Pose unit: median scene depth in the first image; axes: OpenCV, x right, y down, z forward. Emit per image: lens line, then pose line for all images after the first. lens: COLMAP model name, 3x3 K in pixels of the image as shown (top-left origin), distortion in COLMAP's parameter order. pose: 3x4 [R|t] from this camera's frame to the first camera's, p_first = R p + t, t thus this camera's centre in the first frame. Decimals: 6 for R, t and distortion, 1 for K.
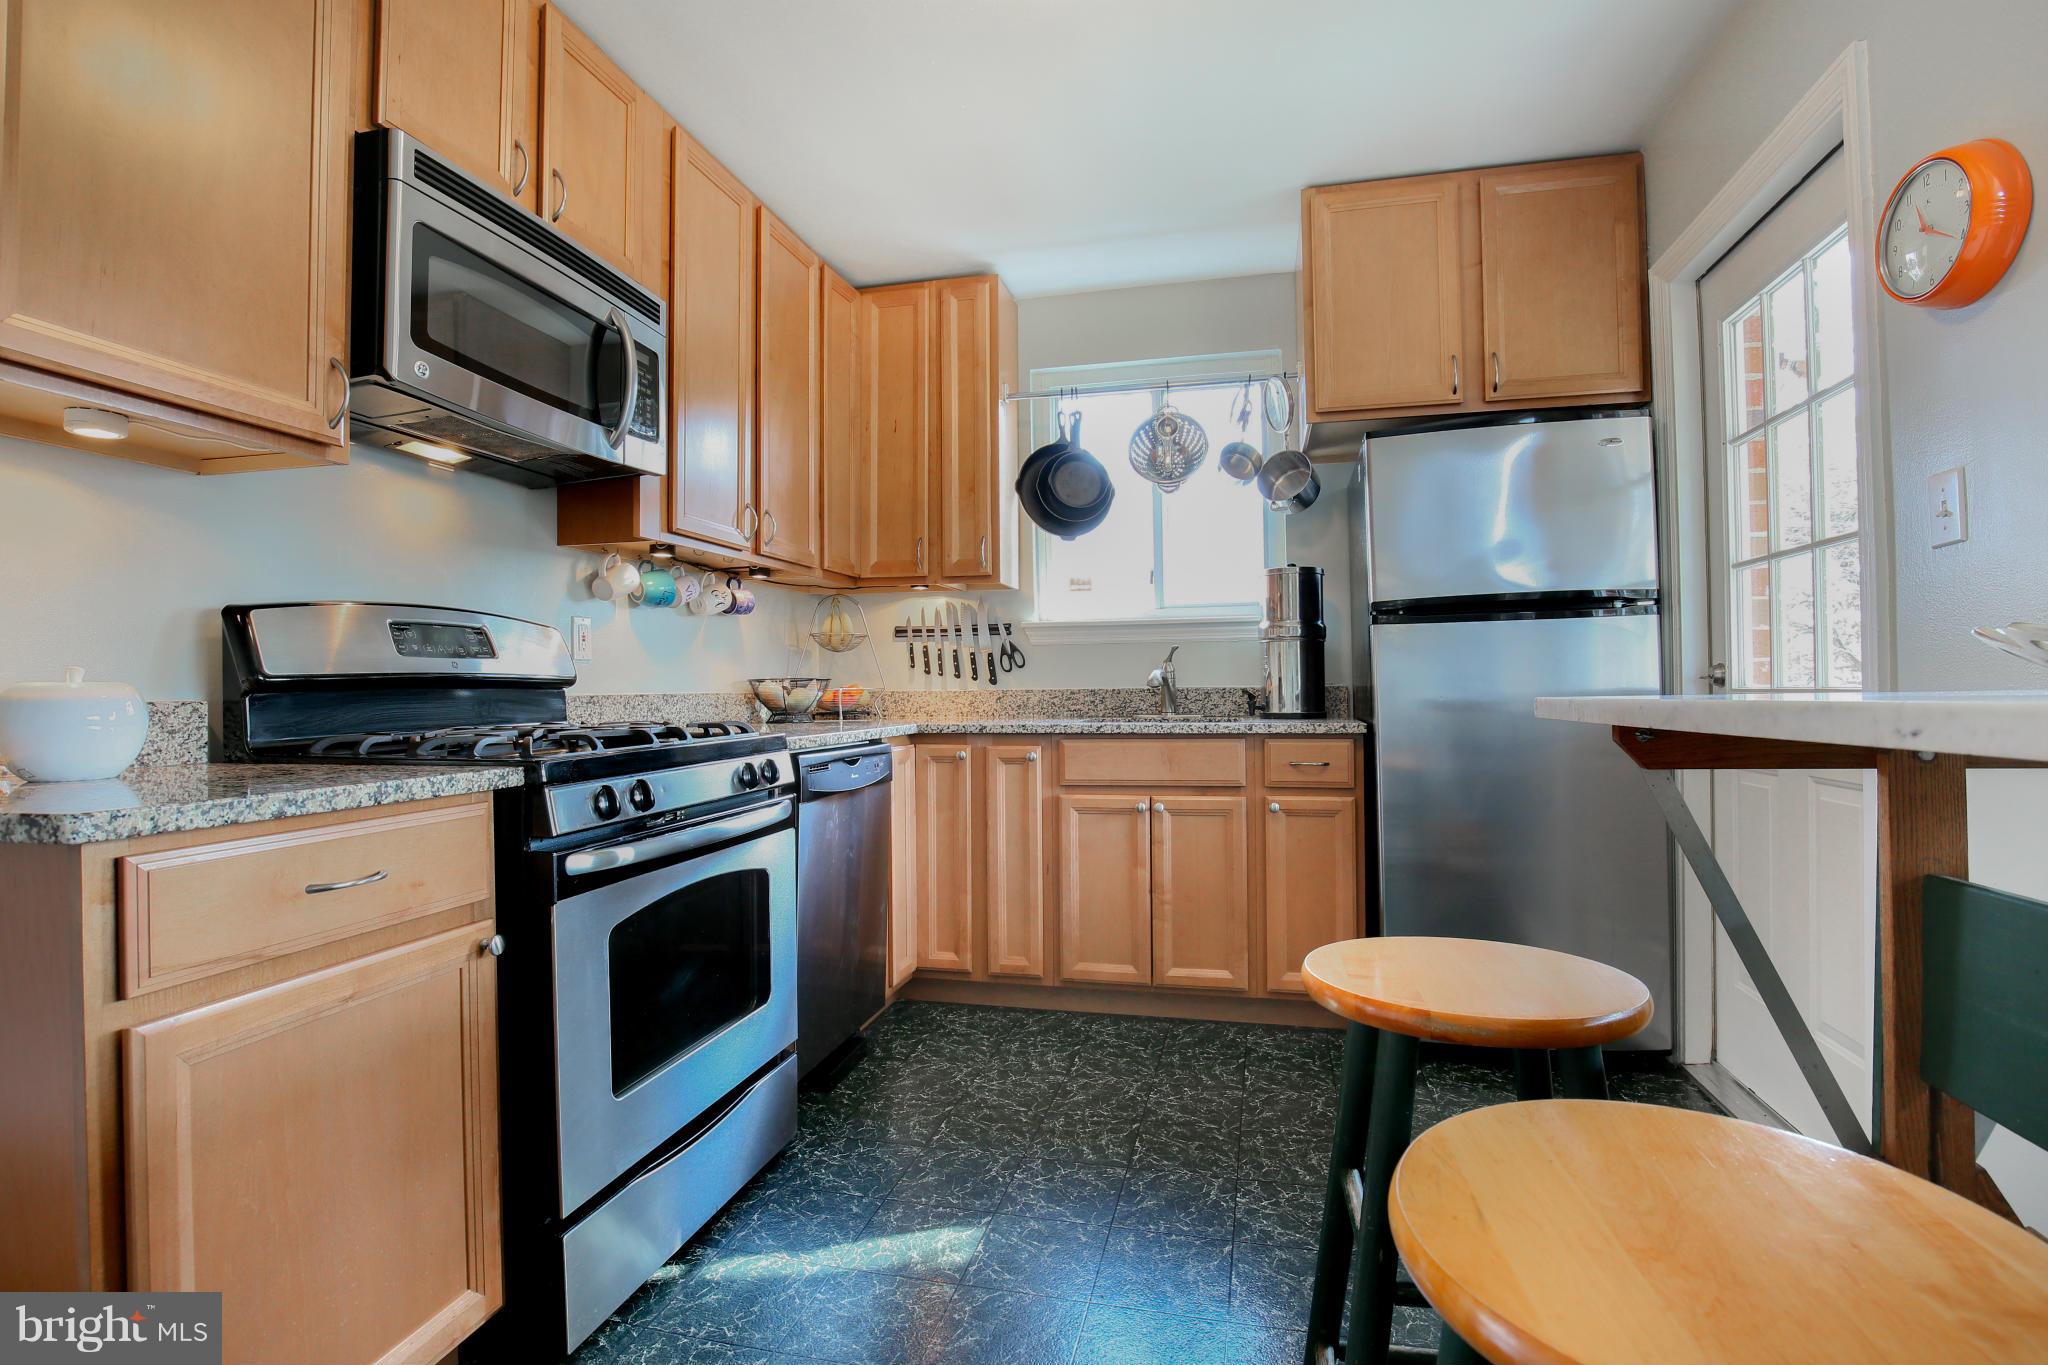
lens RADIAL K [[982.6, 0, 1013.4], [0, 982.6, 679.3], [0, 0, 1]] dist [-0.027099, 0.002229]
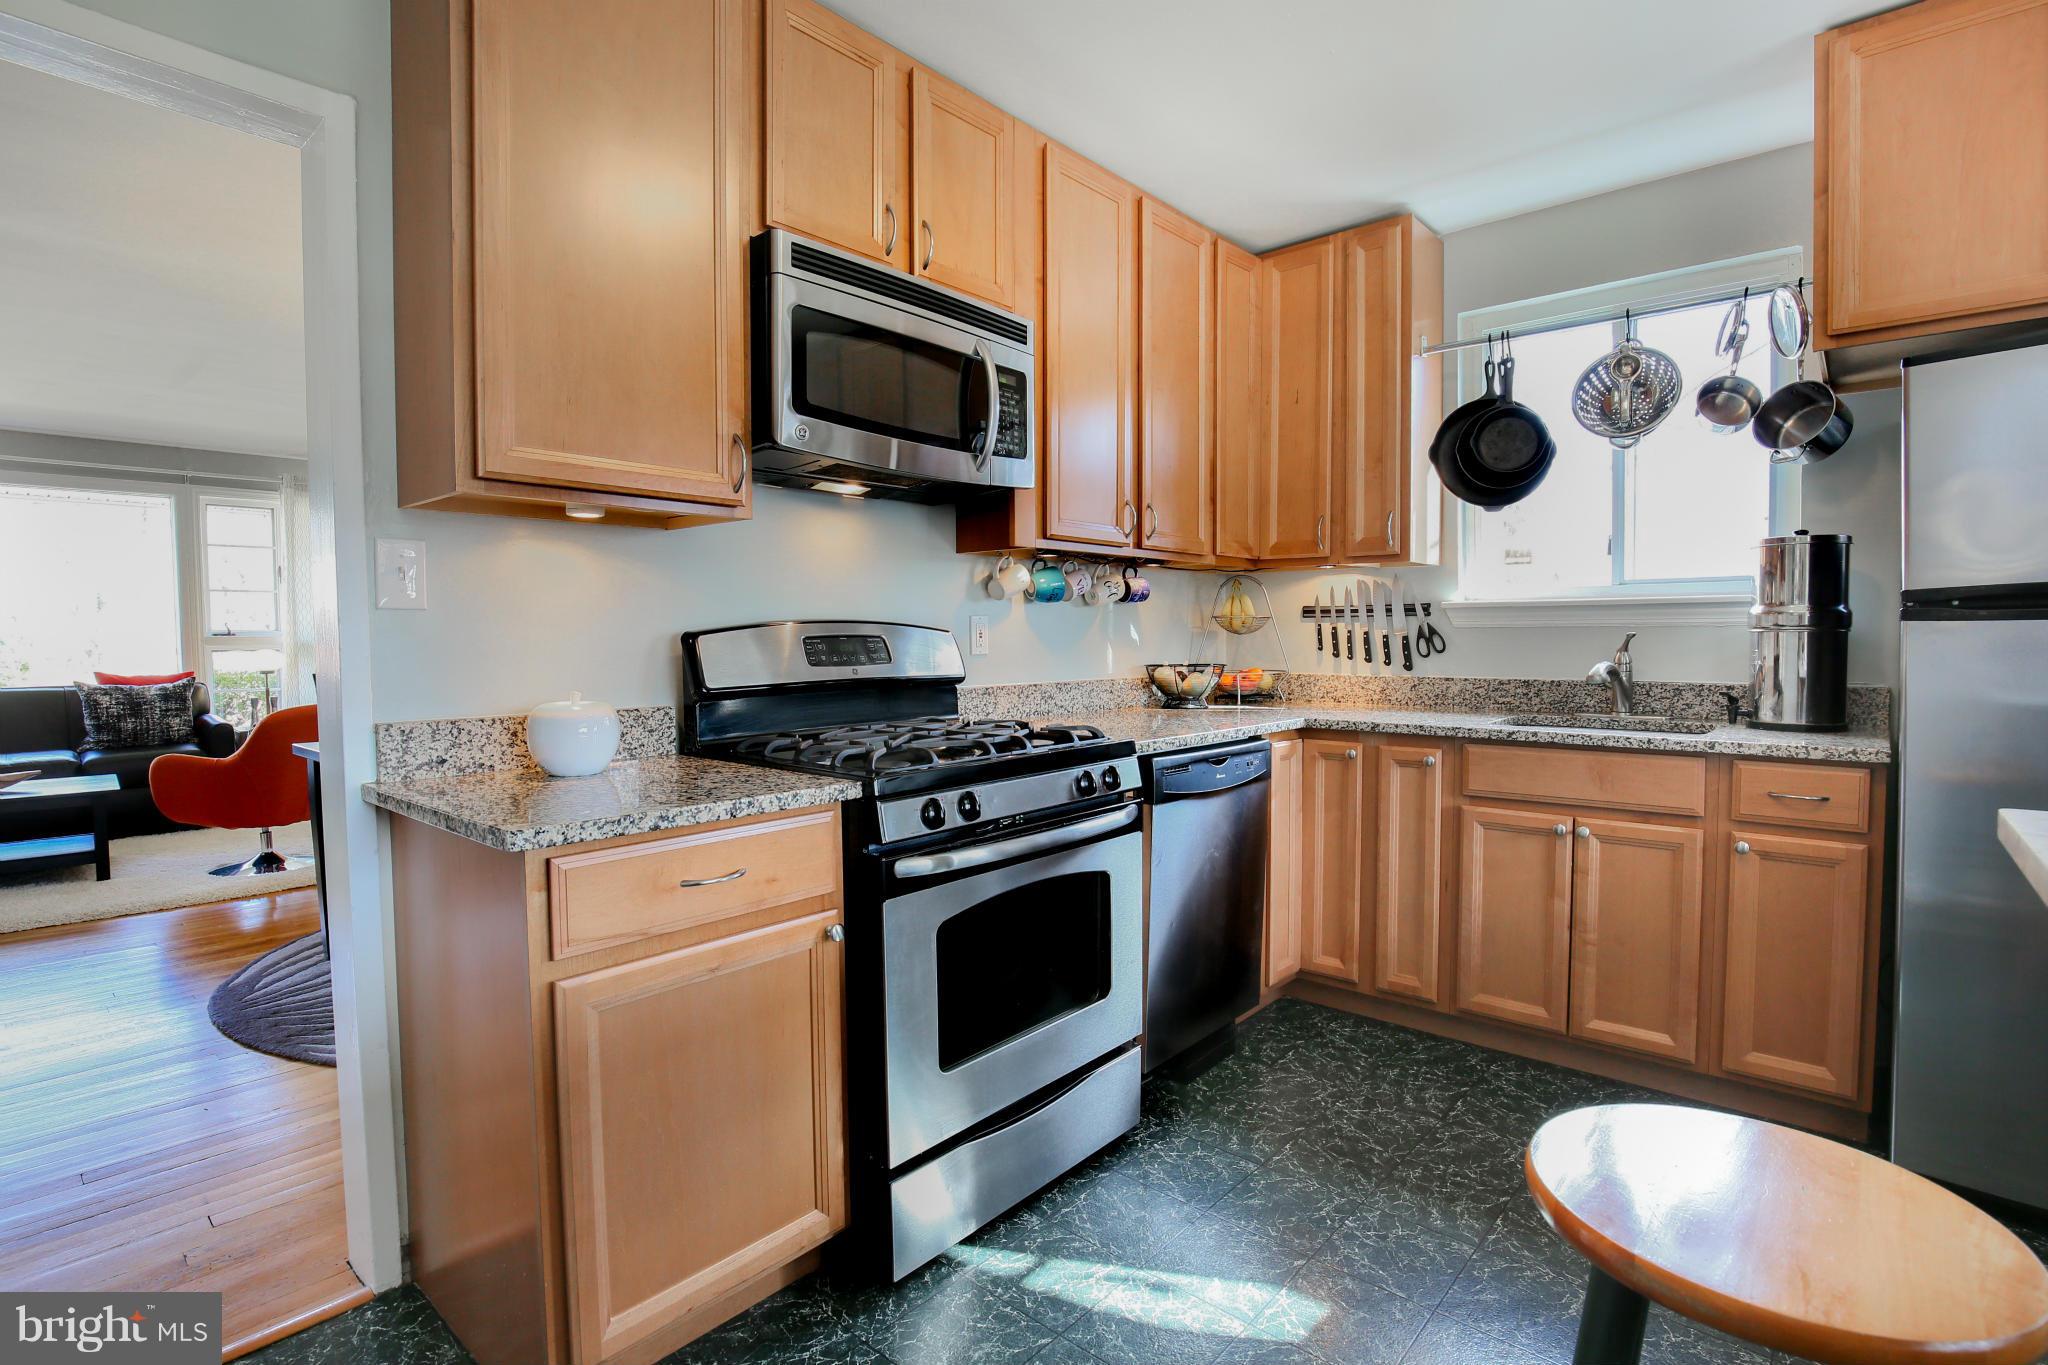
lens RADIAL K [[982.6, 0, 1013.4], [0, 982.6, 679.3], [0, 0, 1]] dist [-0.027099, 0.002229]
pose [[0.882283, 0.024223, -0.470096, 0.107235], [0.003591, 0.998300, 0.058181, -0.052416], [0.470706, -0.053020, 0.880696, 0.034725]]
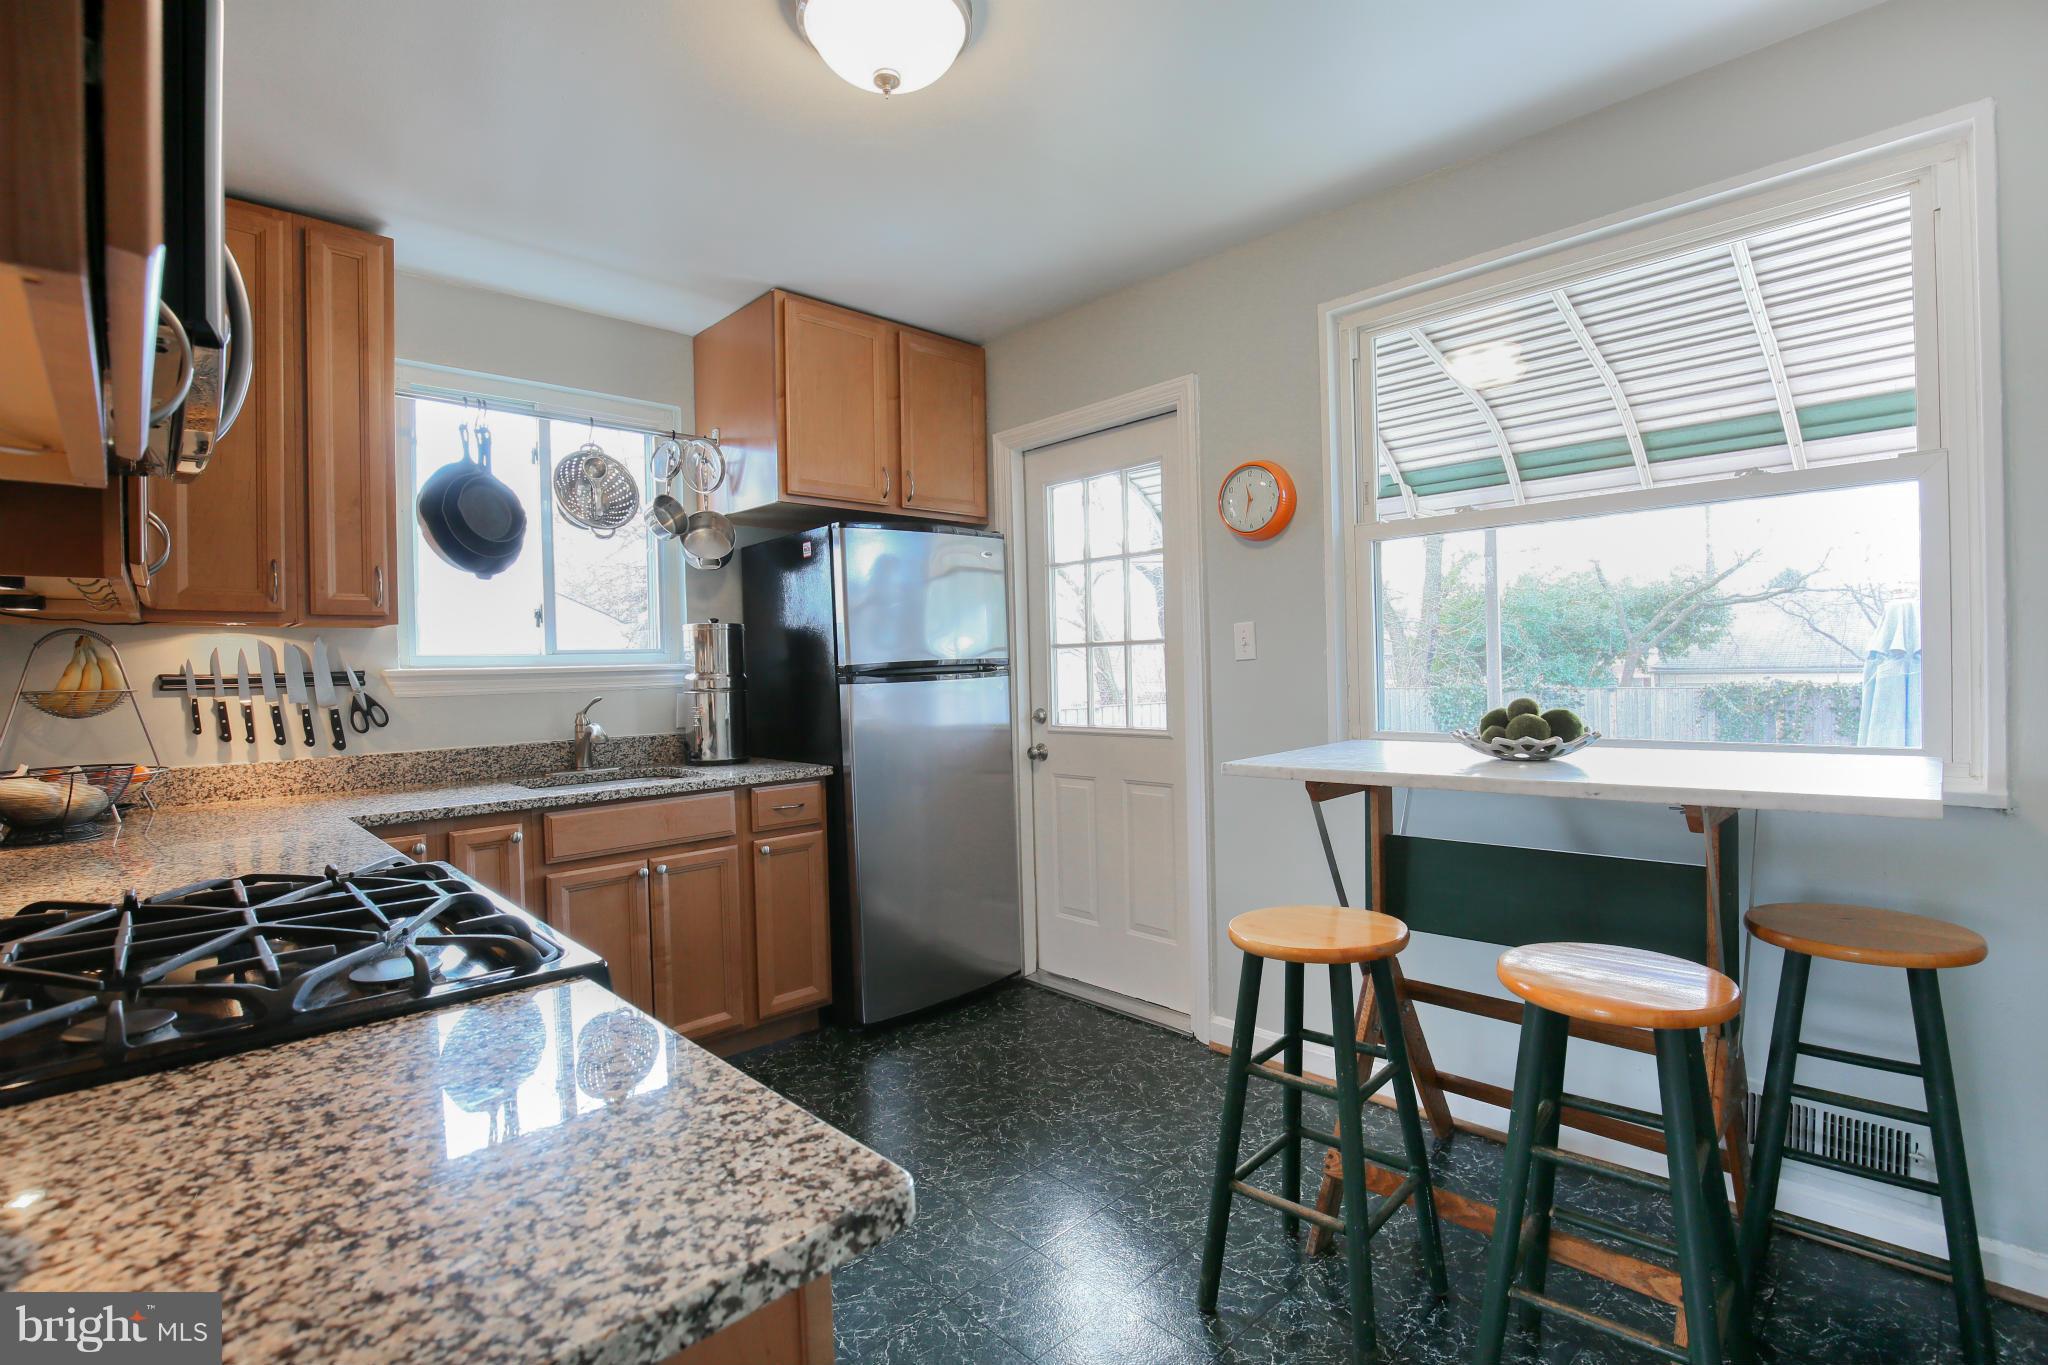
lens RADIAL K [[967.4, 0, 1011.8], [0, 967.4, 678.7], [0, 0, 1]] dist [-0.025339, 0.001046]
pose [[0.524563, -0.017025, 0.851201, -0.493557], [0.012849, 0.999844, 0.012080, -0.068441], [-0.851275, 0.004600, 0.524700, 0.195236]]
